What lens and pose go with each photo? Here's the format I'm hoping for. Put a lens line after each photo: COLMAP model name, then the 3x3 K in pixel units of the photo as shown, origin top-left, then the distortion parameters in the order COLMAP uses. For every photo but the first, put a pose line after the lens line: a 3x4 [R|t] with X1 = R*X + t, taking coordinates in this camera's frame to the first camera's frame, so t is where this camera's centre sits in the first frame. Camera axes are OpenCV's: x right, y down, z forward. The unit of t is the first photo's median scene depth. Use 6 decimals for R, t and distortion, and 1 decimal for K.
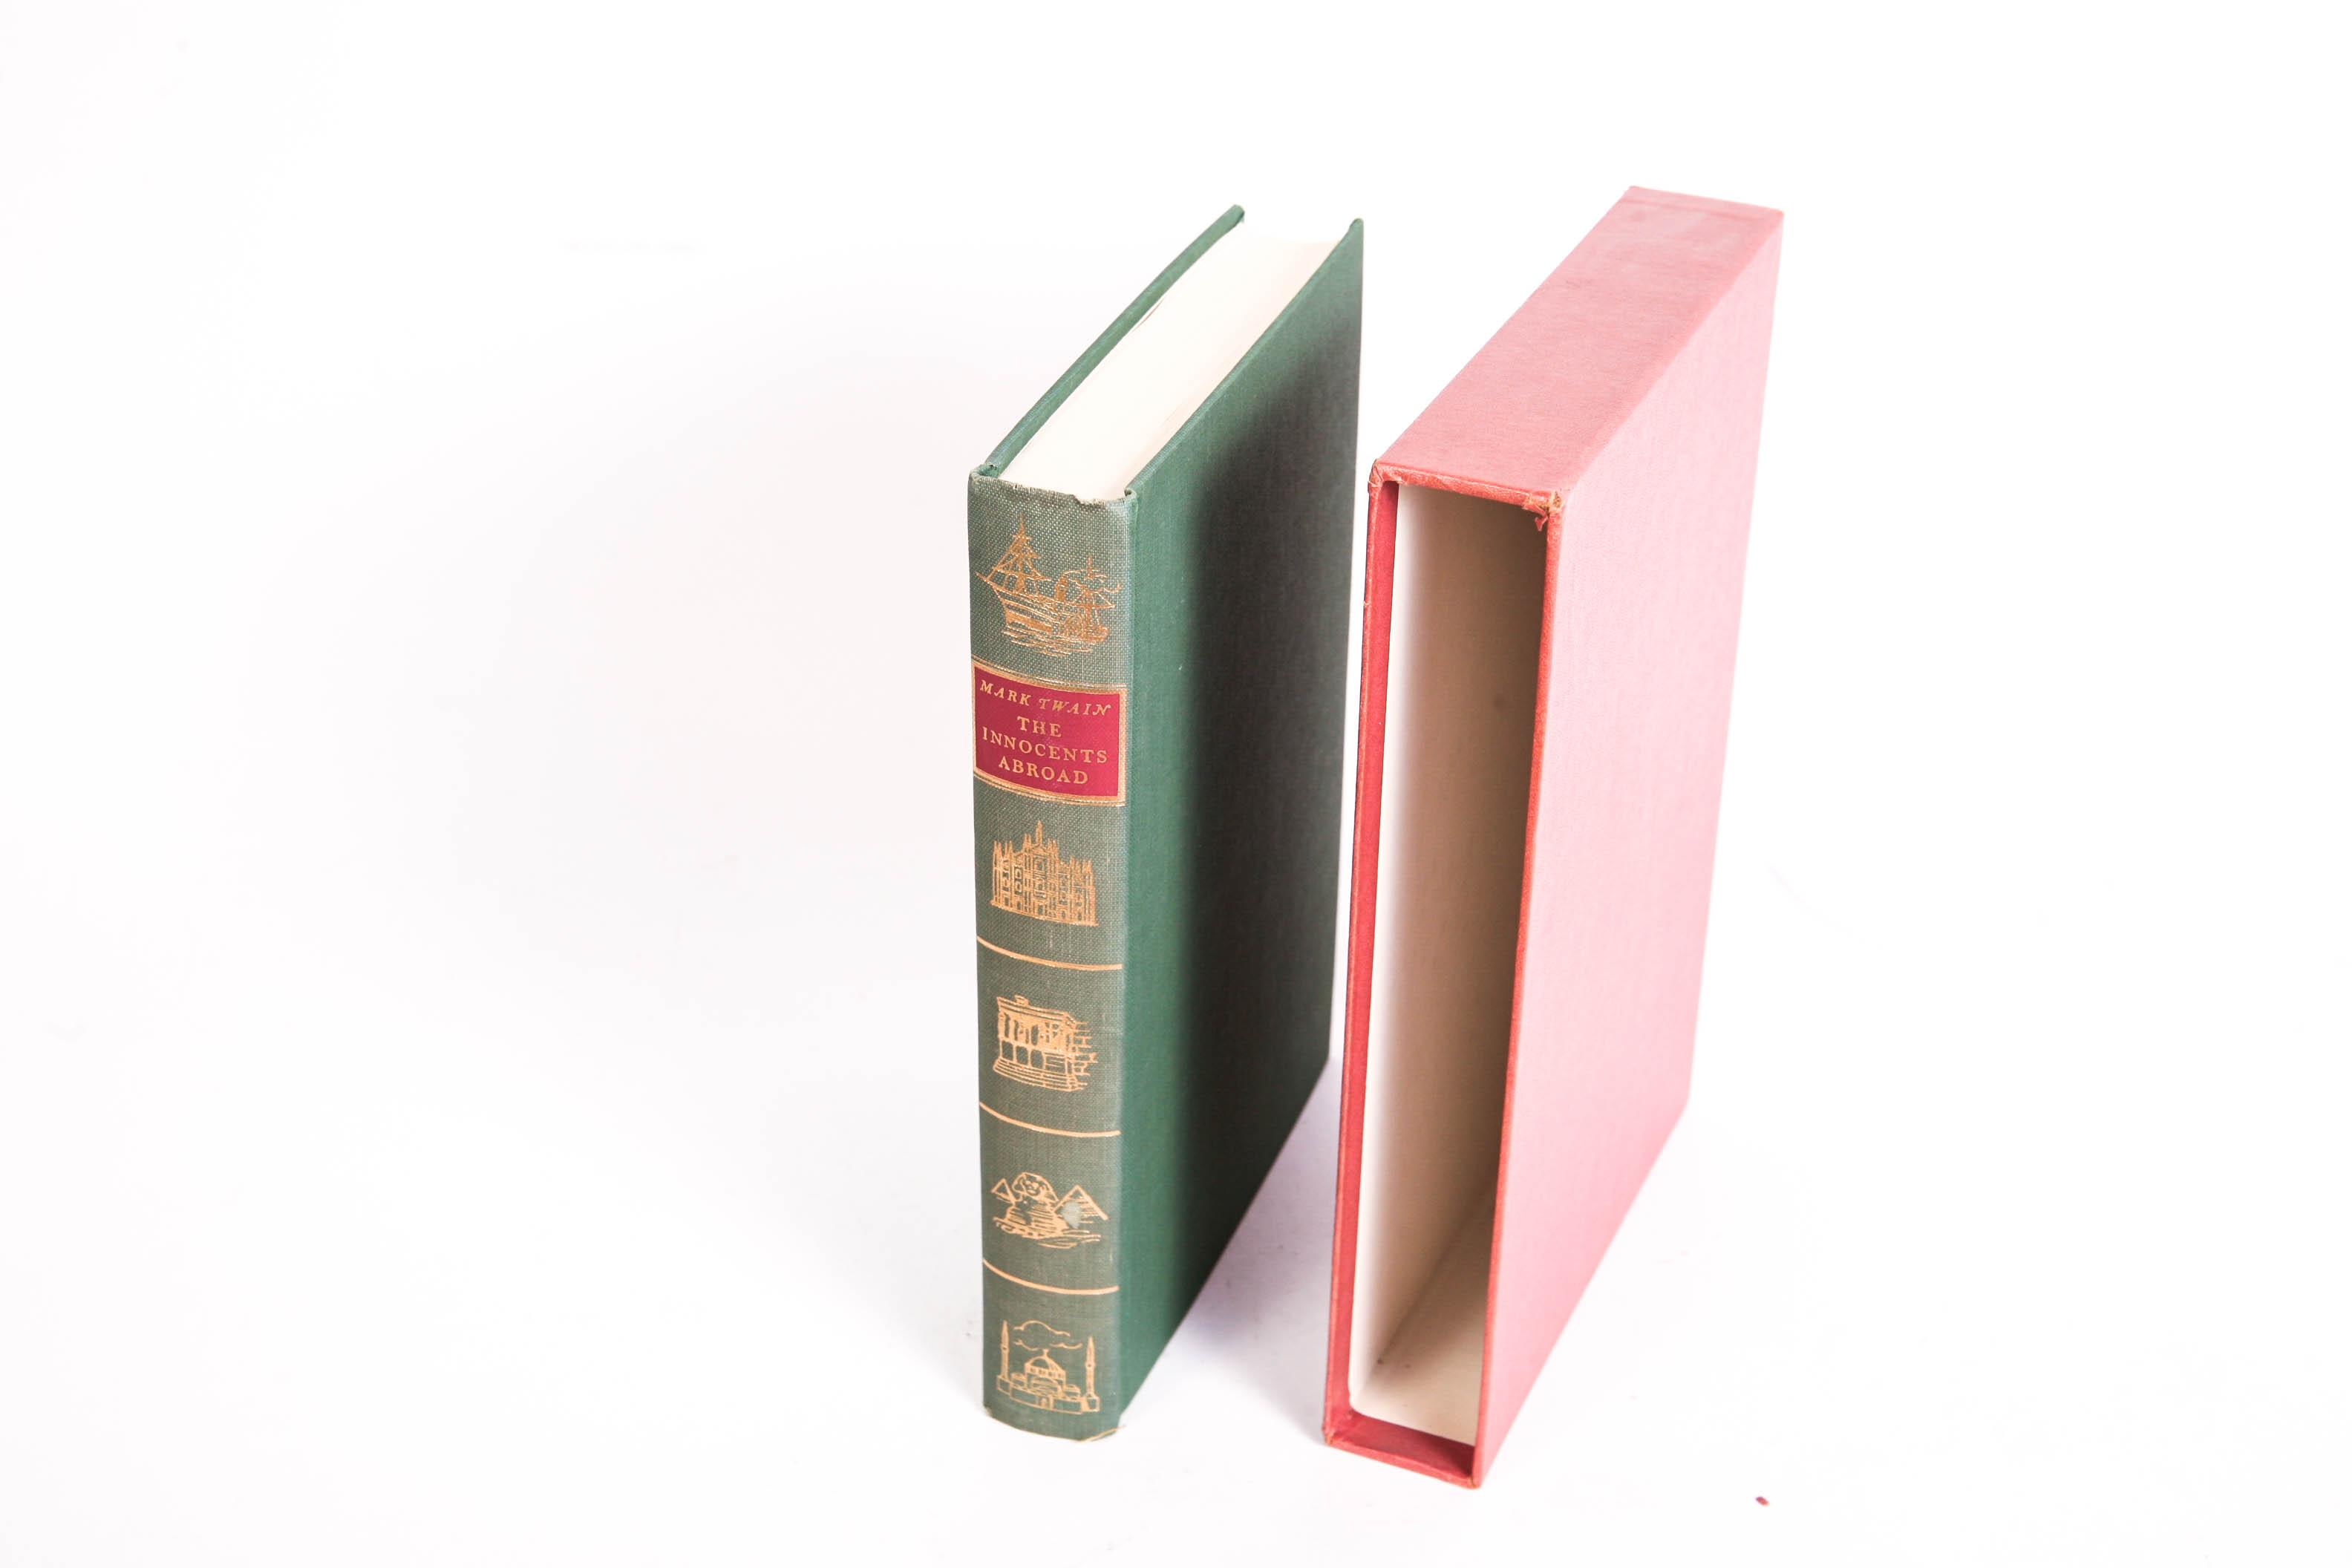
lens RADIAL K [[3529.2, 0, 1174.9], [0, 3529.2, 784.9], [0, 0, 1]] dist [-0.000750, 0.000000]
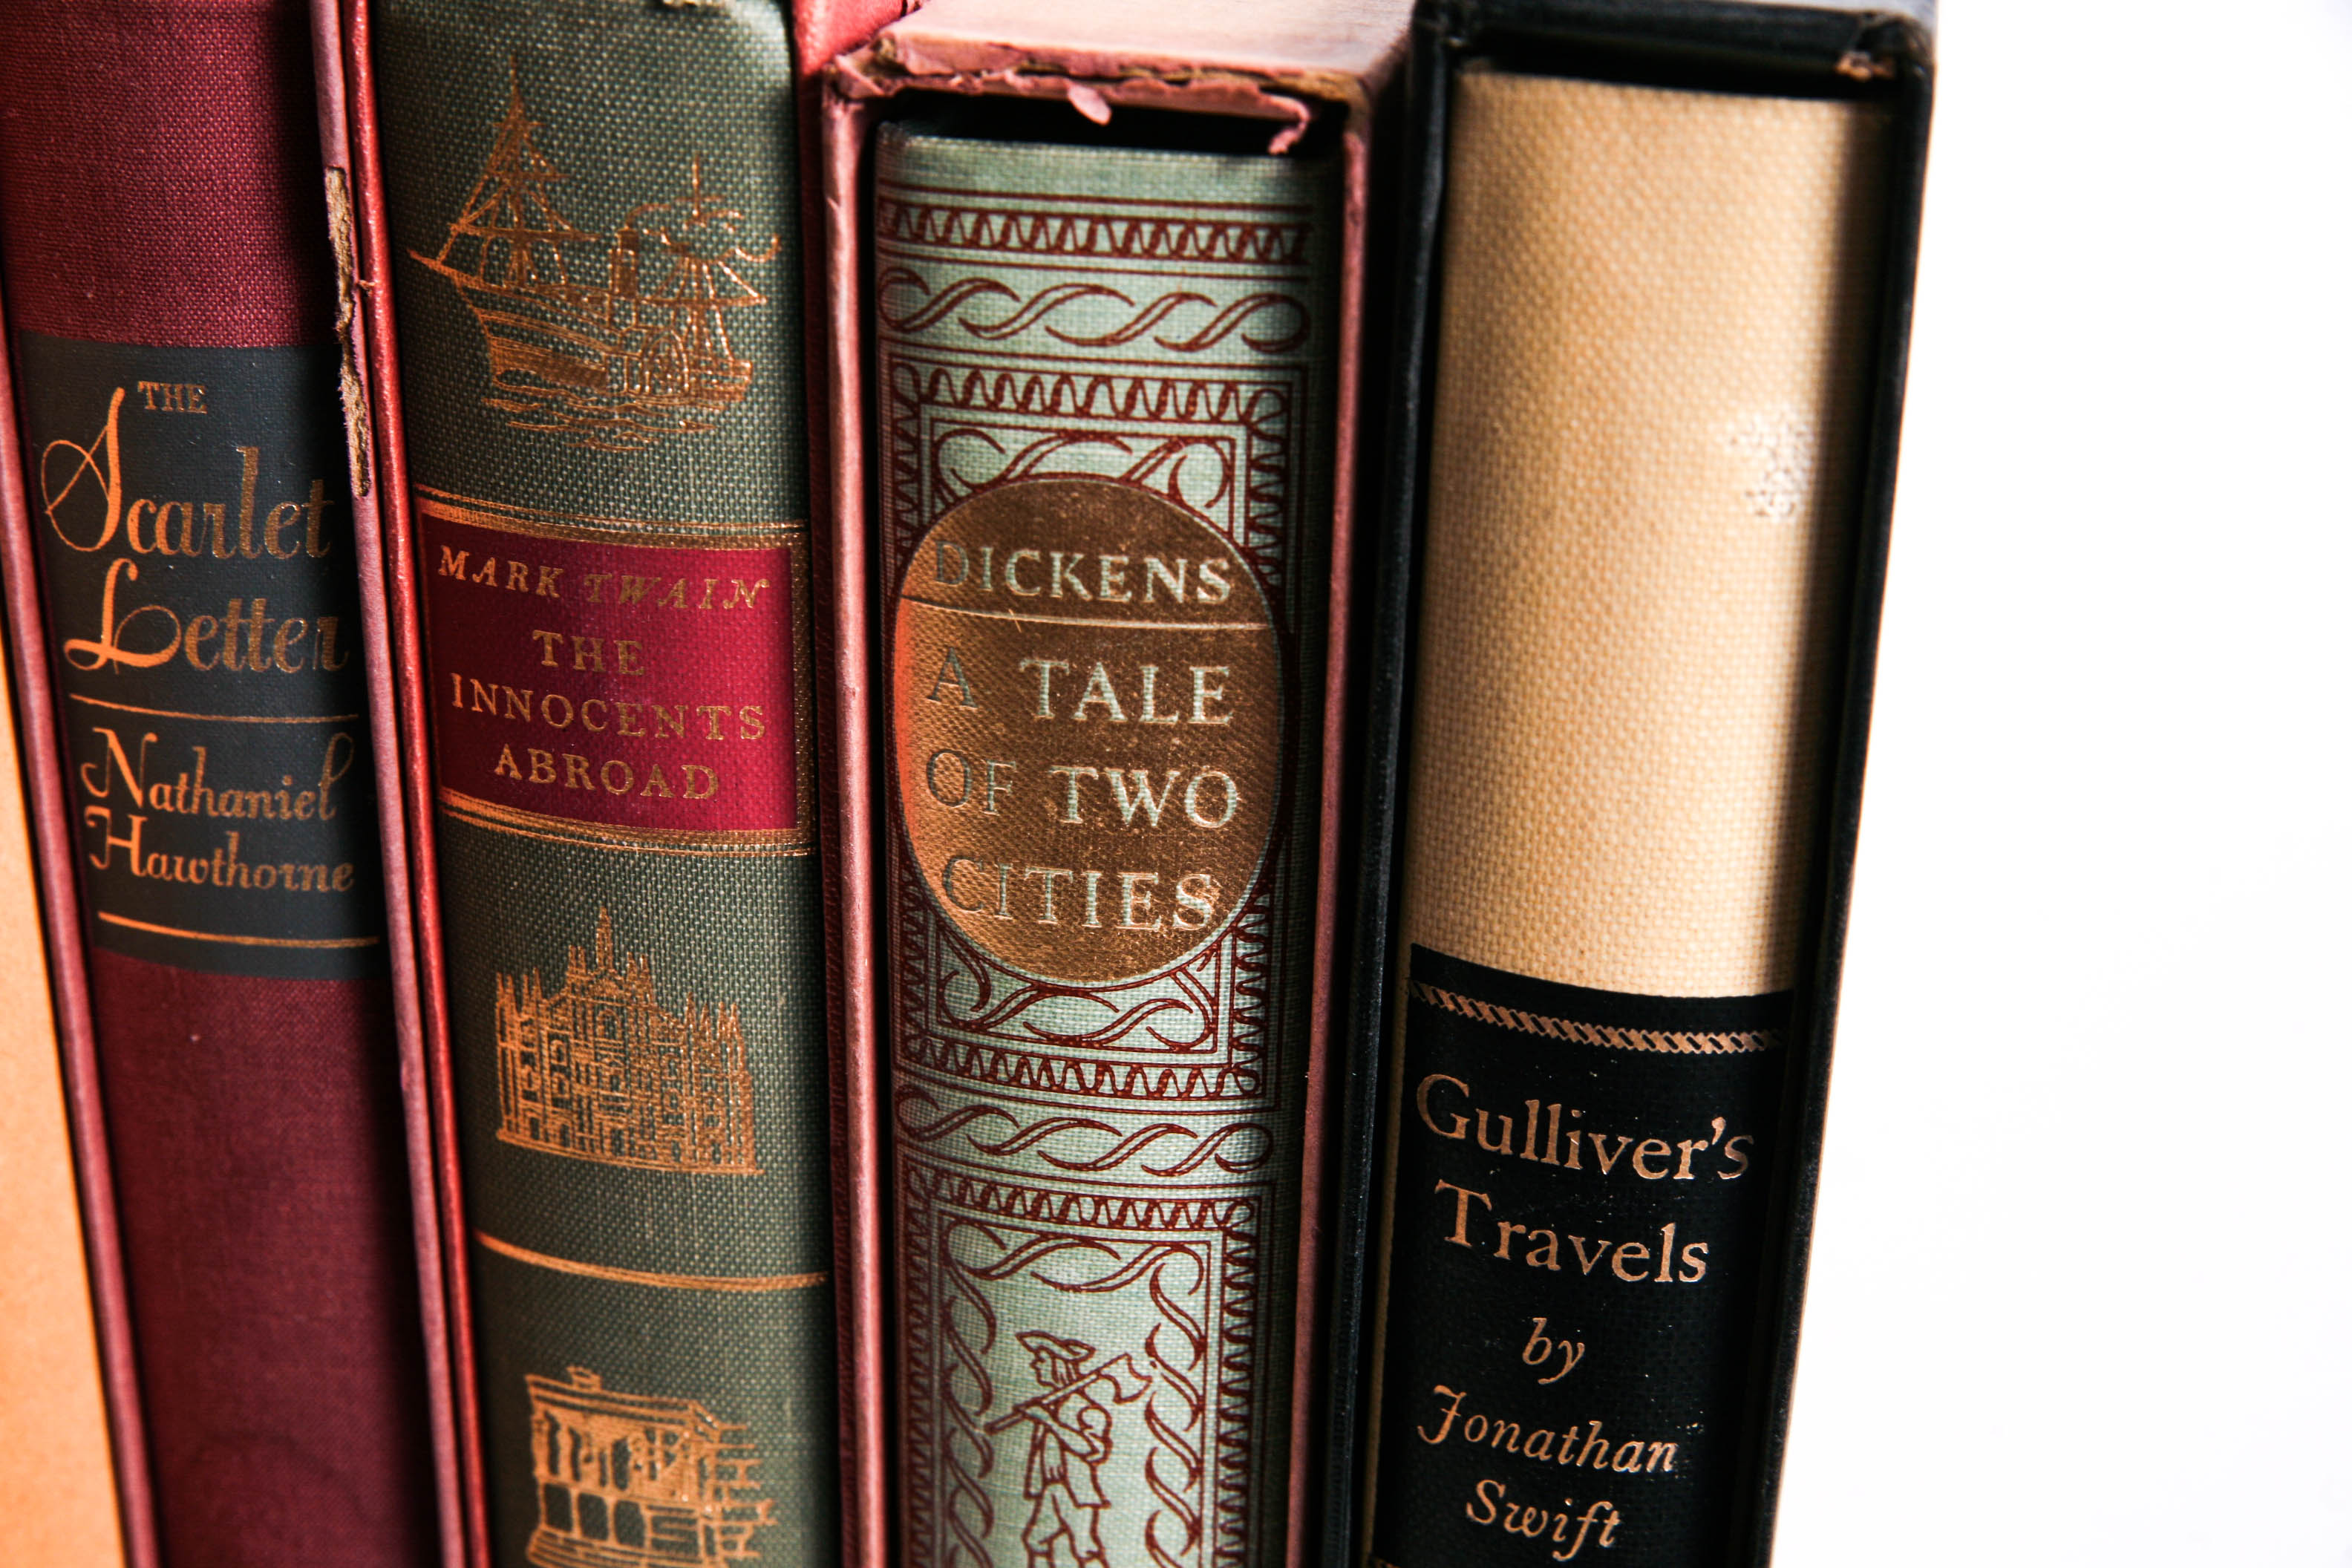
lens RADIAL K [[3976.4, 0, 1183.8], [0, 3976.4, 804.9], [0, 0, 1]] dist [-0.005246, 0.000000]
pose [[0.996764, -0.038934, 0.070321, -0.004113], [0.047076, 0.991882, -0.118124, 0.053920], [-0.065152, 0.121052, 0.990506, 0.542303]]
